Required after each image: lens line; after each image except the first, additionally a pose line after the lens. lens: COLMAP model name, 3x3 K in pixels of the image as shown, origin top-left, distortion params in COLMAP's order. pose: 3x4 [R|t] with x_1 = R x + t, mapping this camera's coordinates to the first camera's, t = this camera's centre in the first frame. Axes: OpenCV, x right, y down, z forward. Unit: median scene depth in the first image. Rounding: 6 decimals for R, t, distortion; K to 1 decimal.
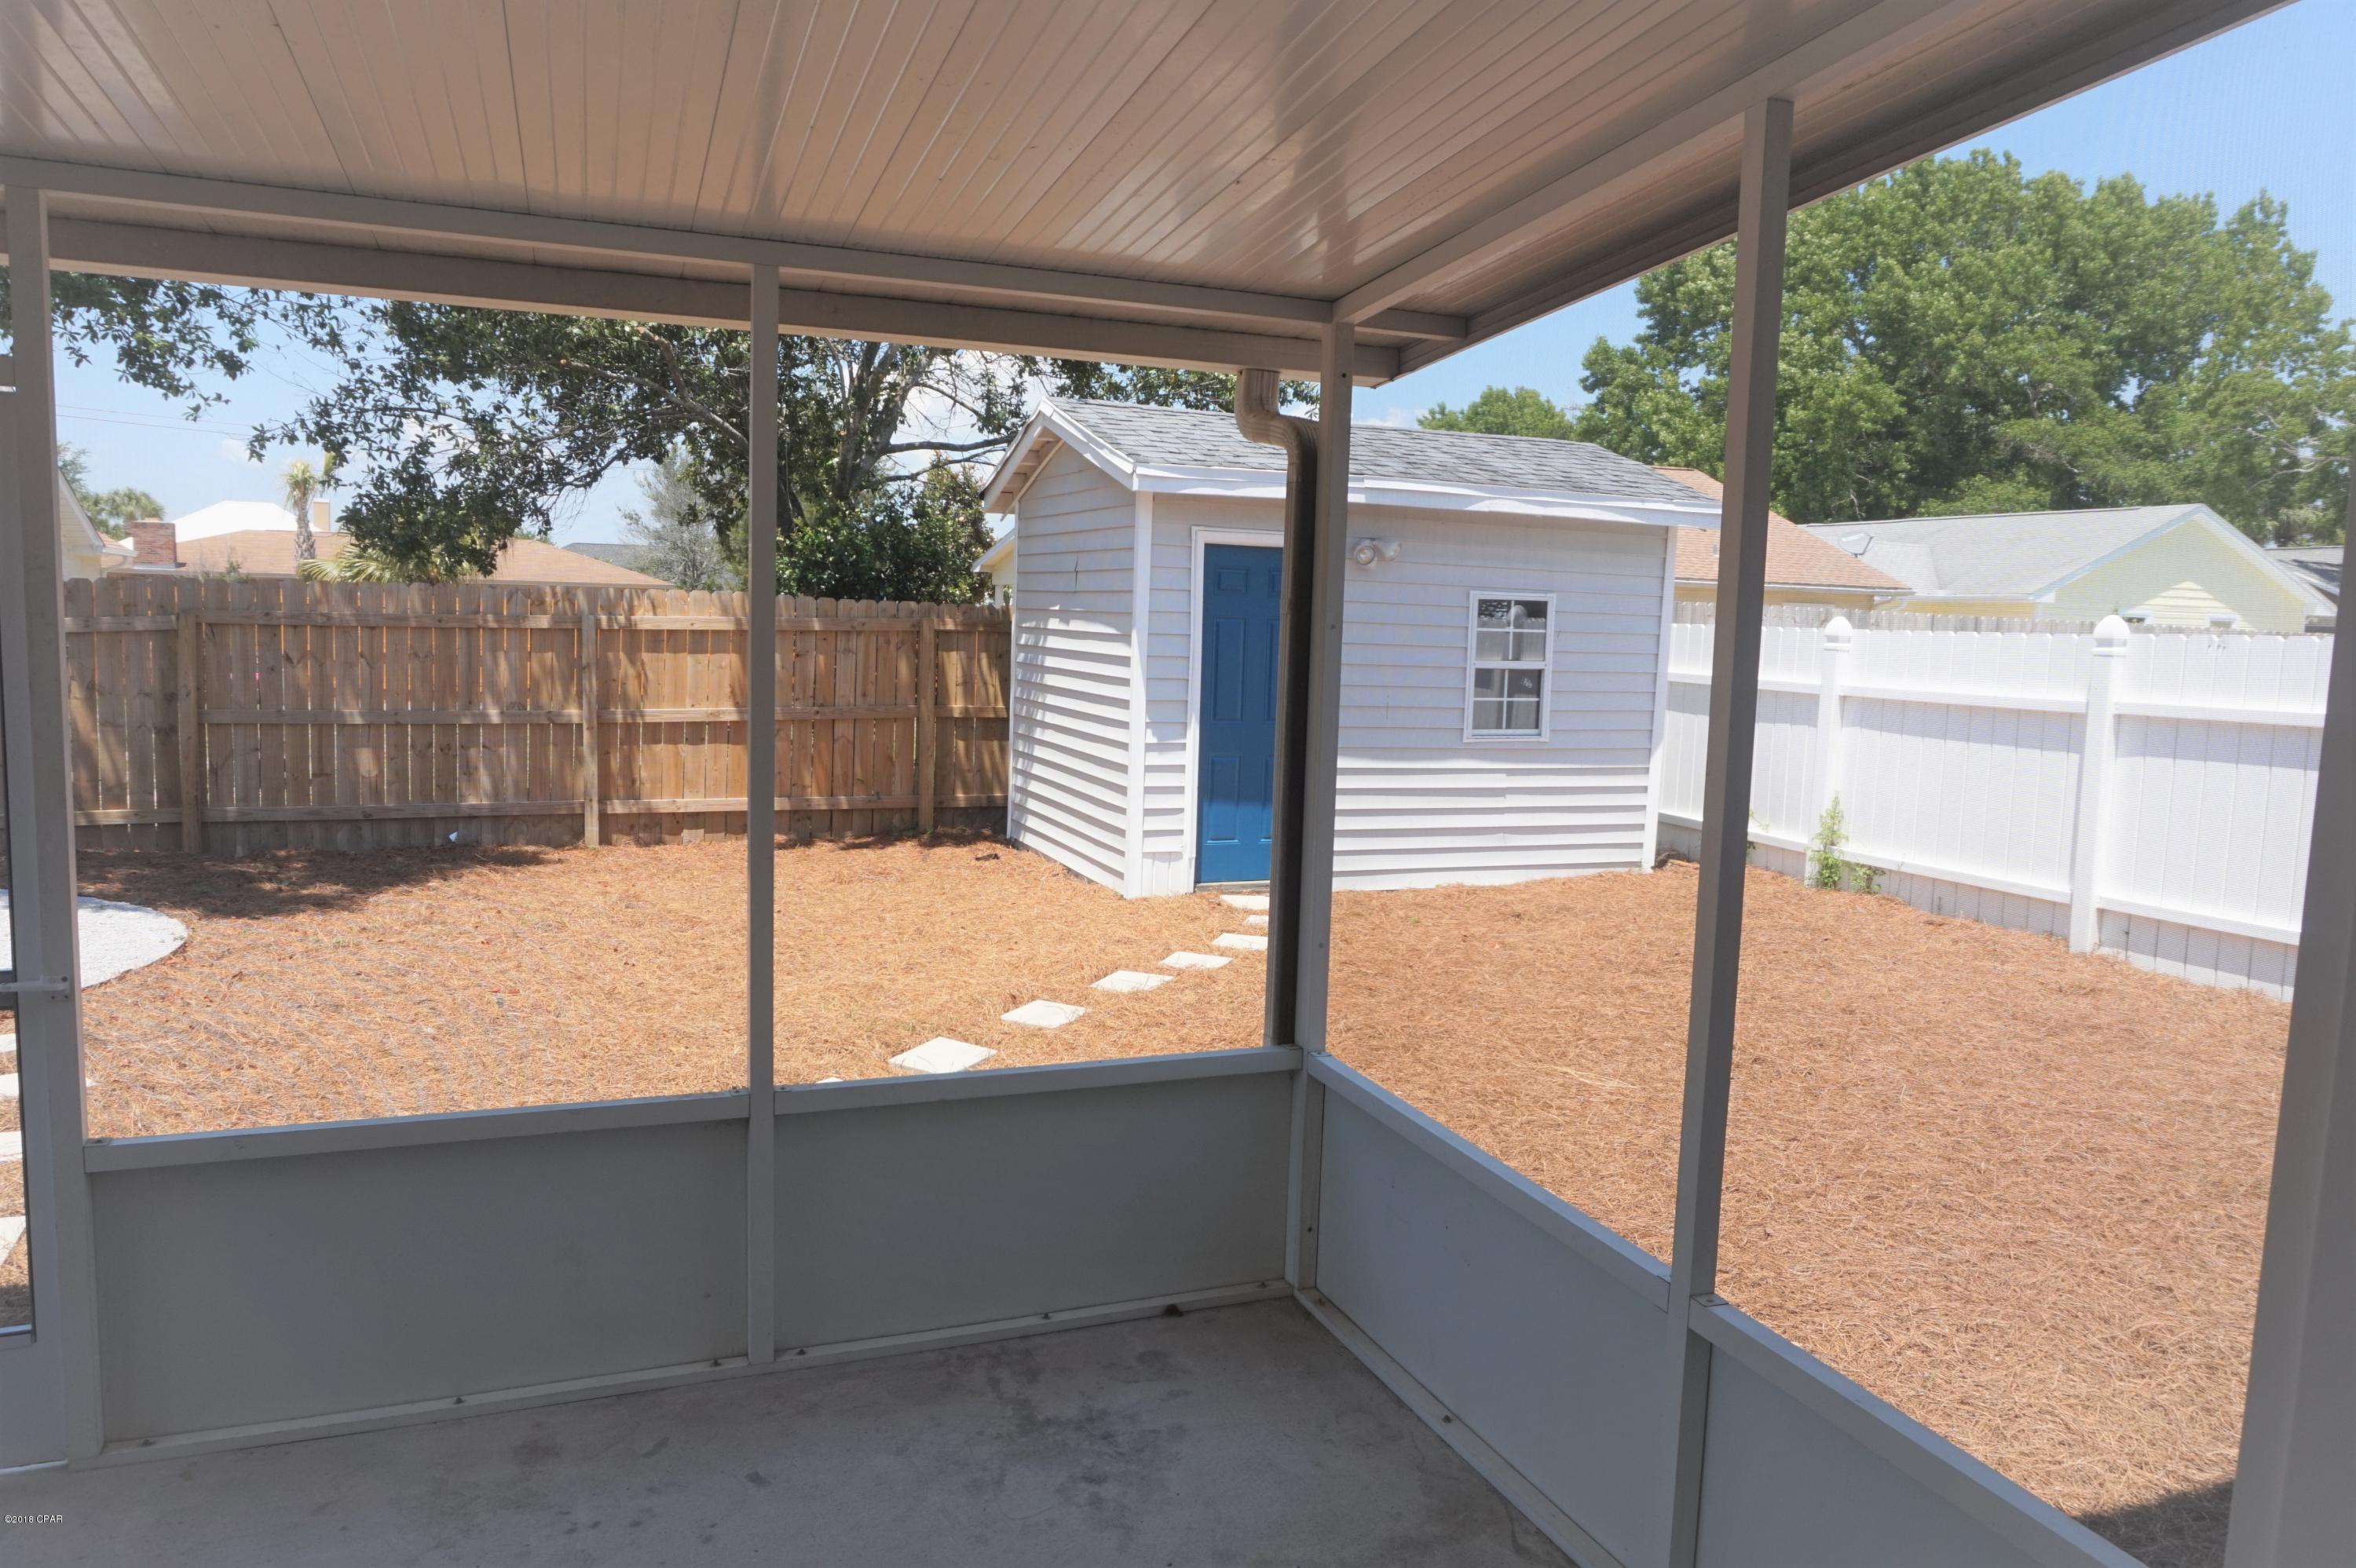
lens RADIAL K [[1561.9, 0, 1170.3], [0, 1561.9, 786.1], [0, 0, 1]] dist [-0.071469, 0.027411]
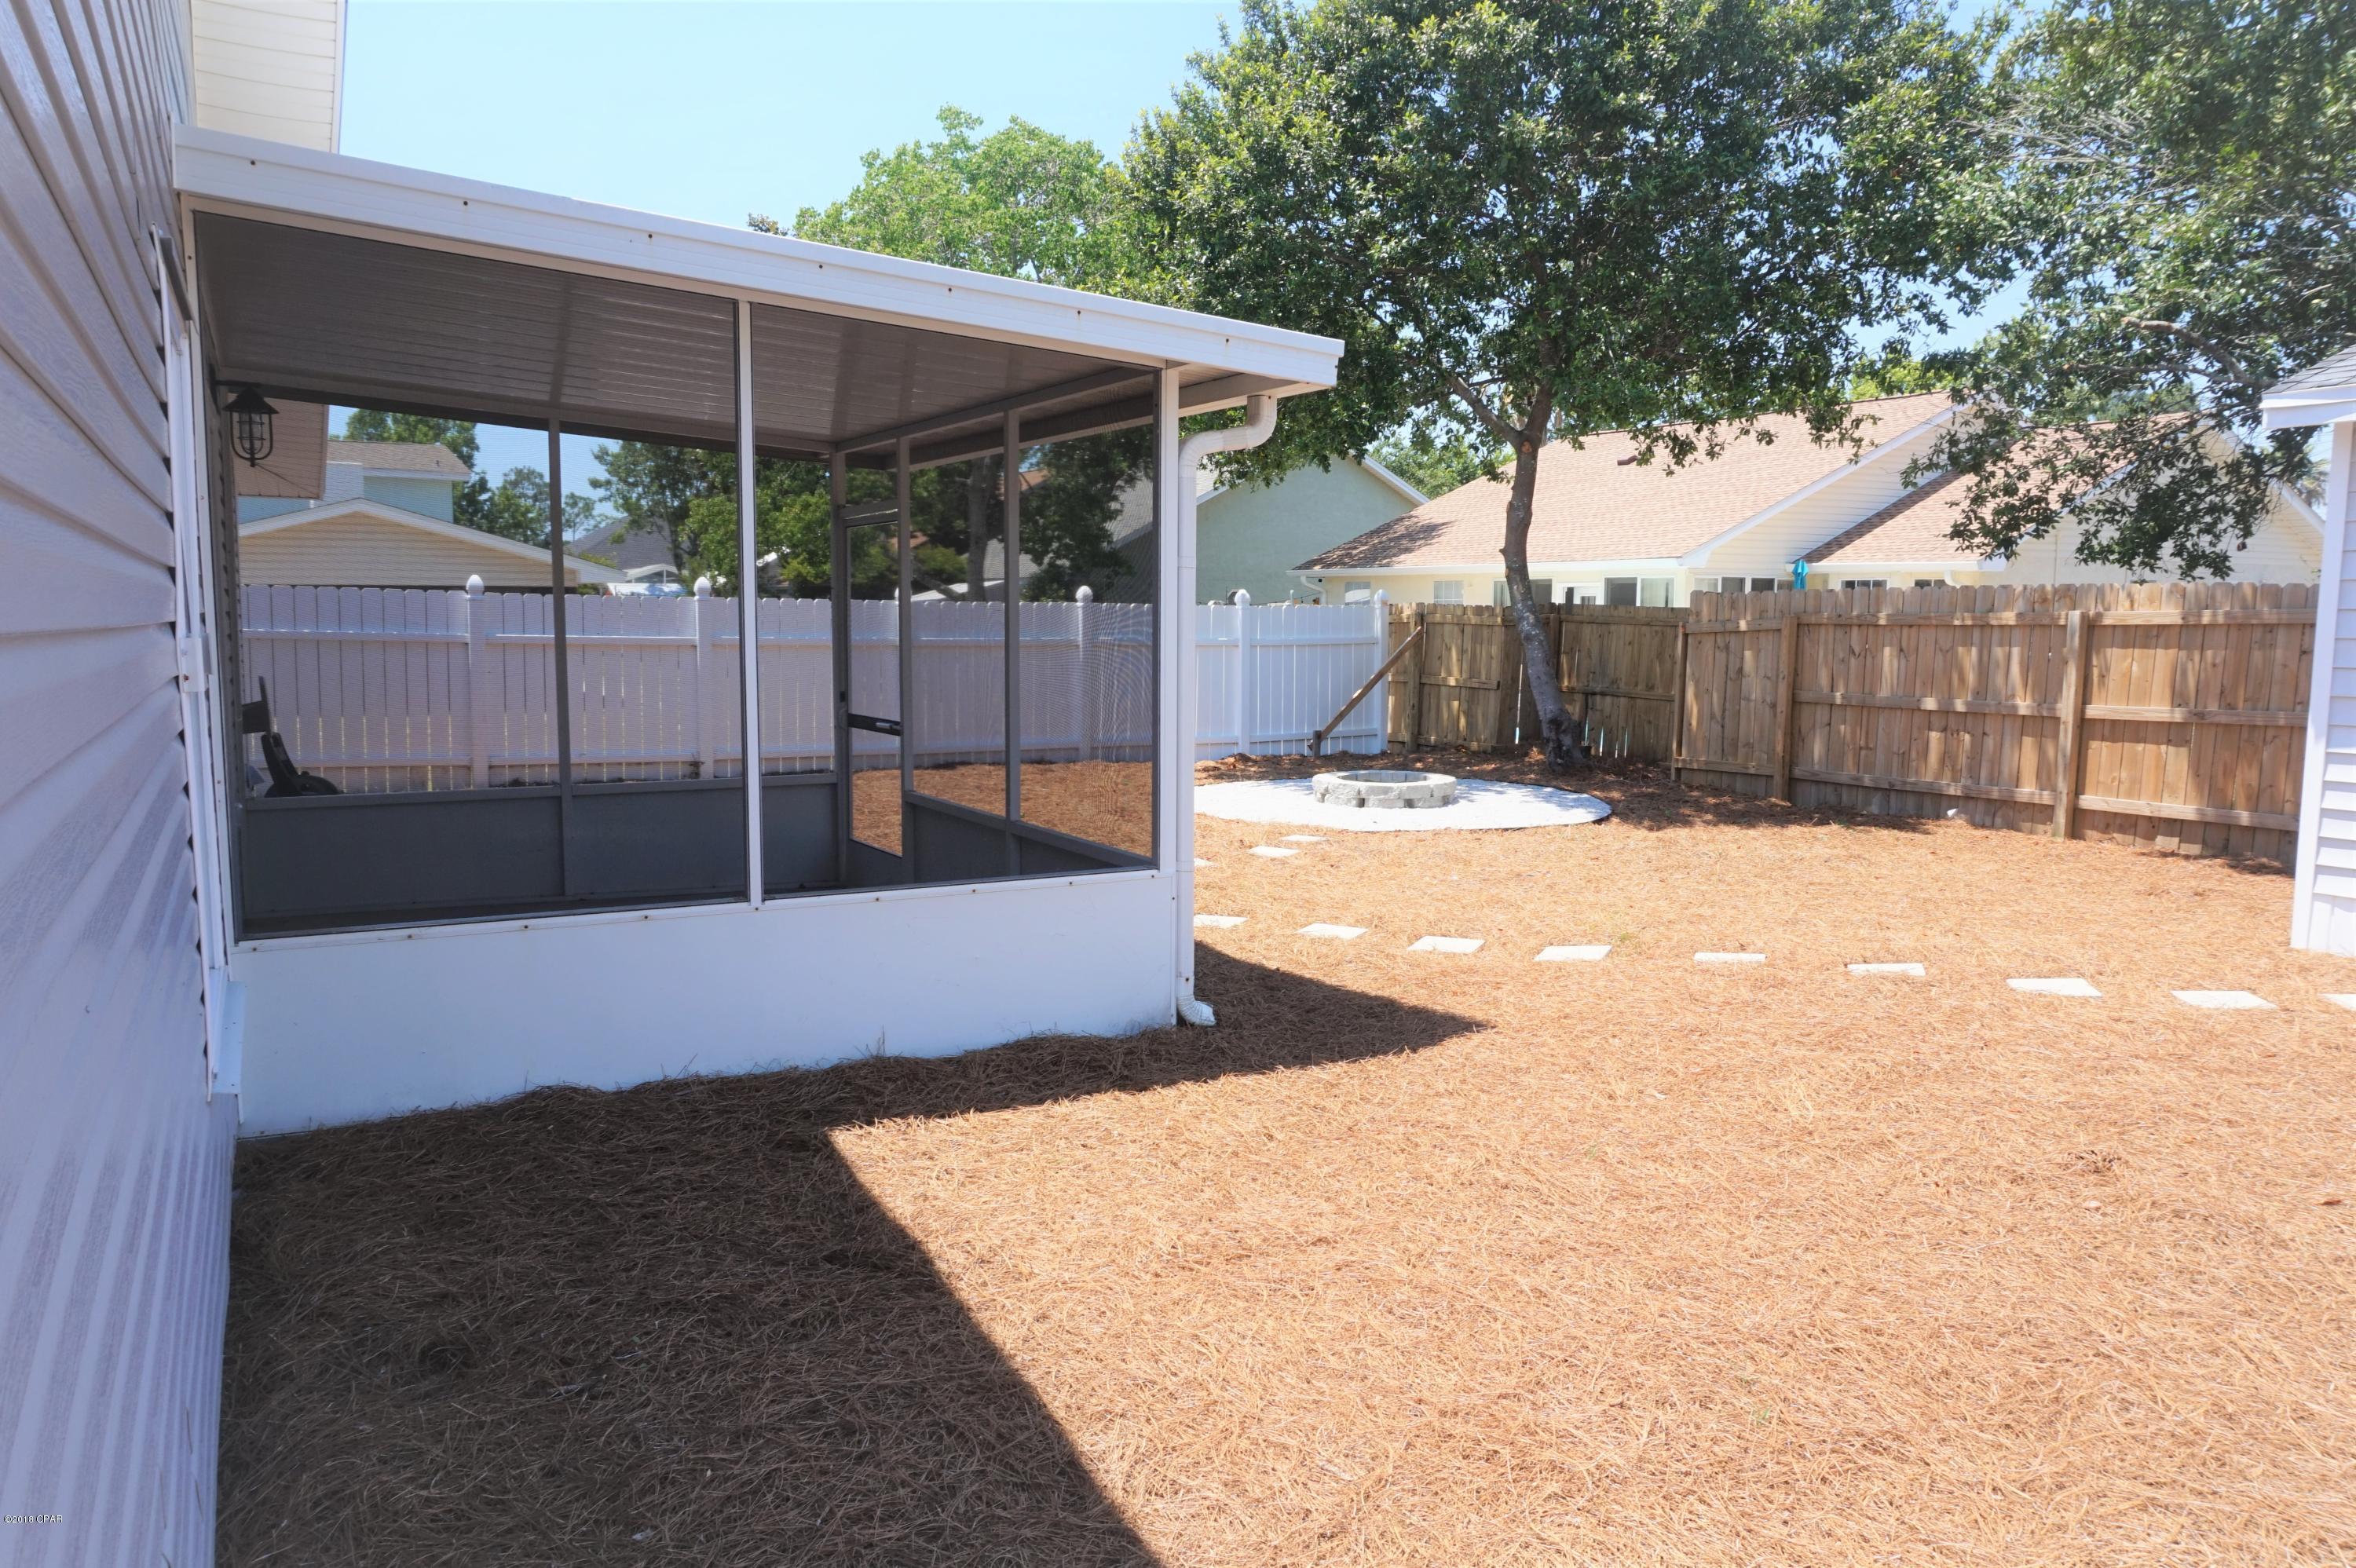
lens RADIAL K [[1561.9, 0, 1170.3], [0, 1561.9, 786.1], [0, 0, 1]] dist [-0.071469, 0.027411]
pose [[0.086982, 0.074469, -0.993423, 0.603541], [-0.102515, 0.992577, 0.065430, -0.001207], [0.990921, 0.096149, 0.093971, 0.345503]]
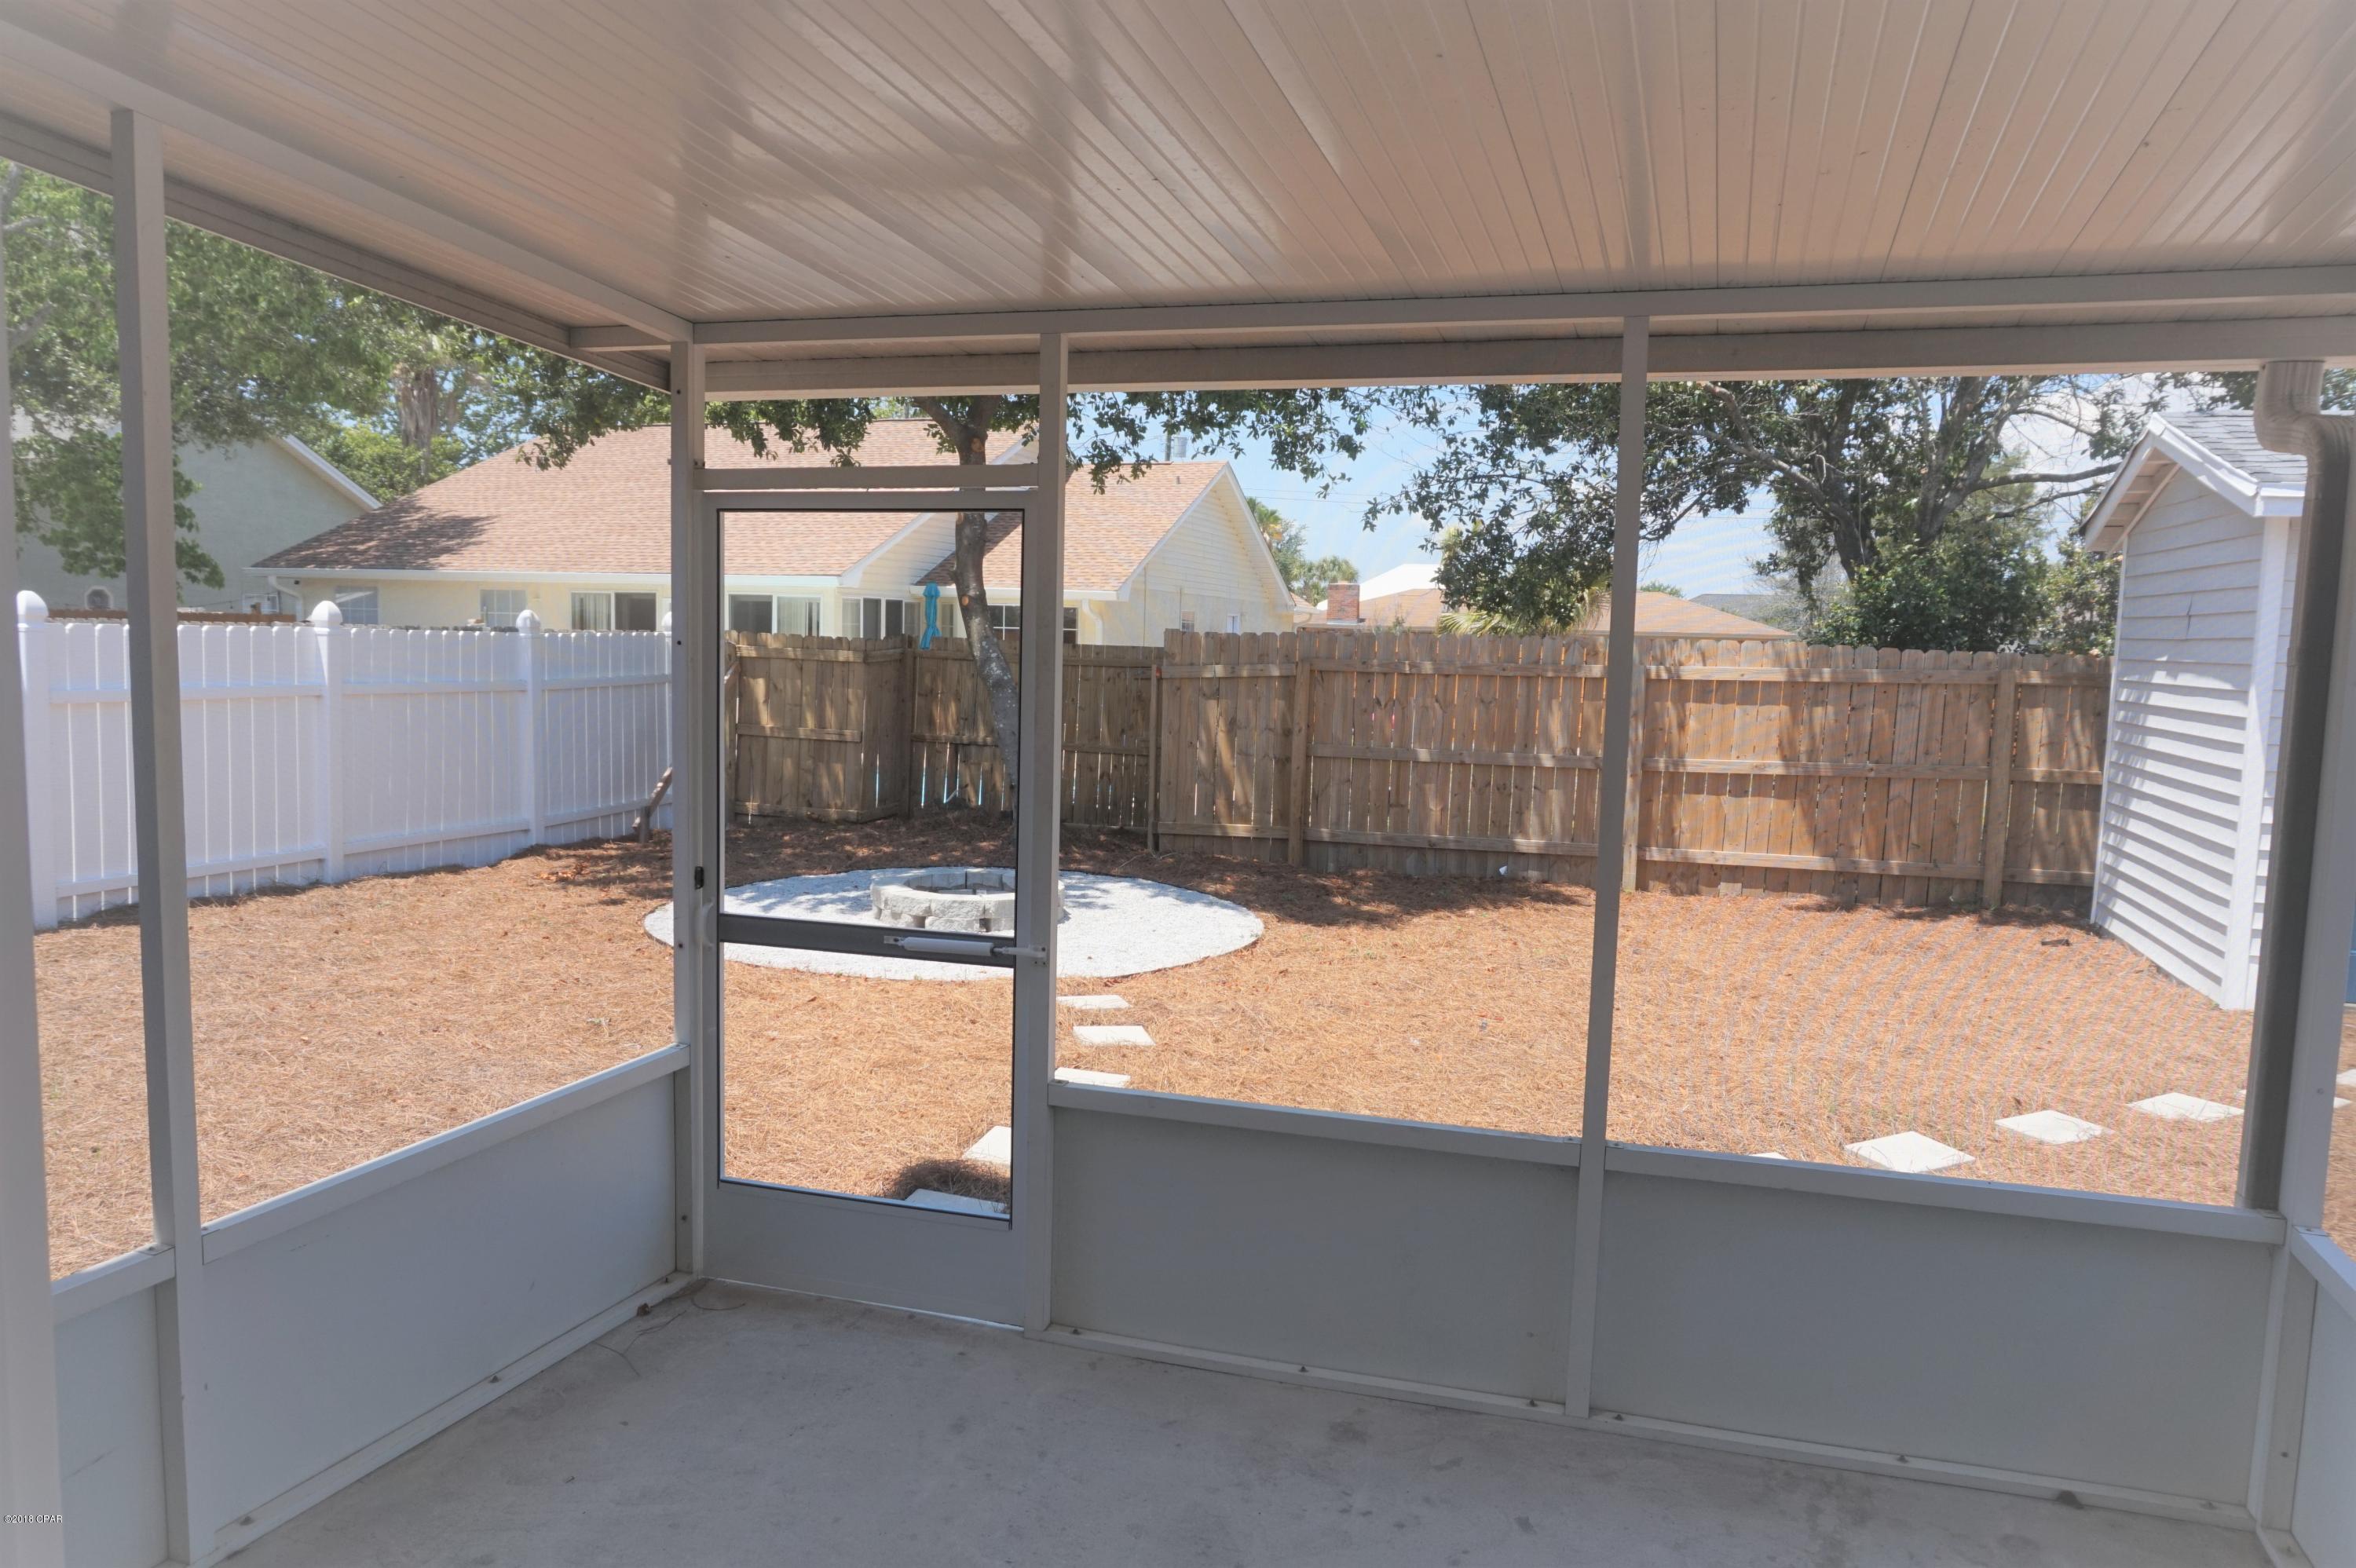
lens RADIAL K [[1561.9, 0, 1170.3], [0, 1561.9, 786.1], [0, 0, 1]] dist [-0.071469, 0.027411]
pose [[0.758734, 0.047035, -0.649701, 0.060482], [-0.067985, 0.997661, -0.007169, -0.002150], [0.647843, 0.049609, 0.760156, 0.021273]]
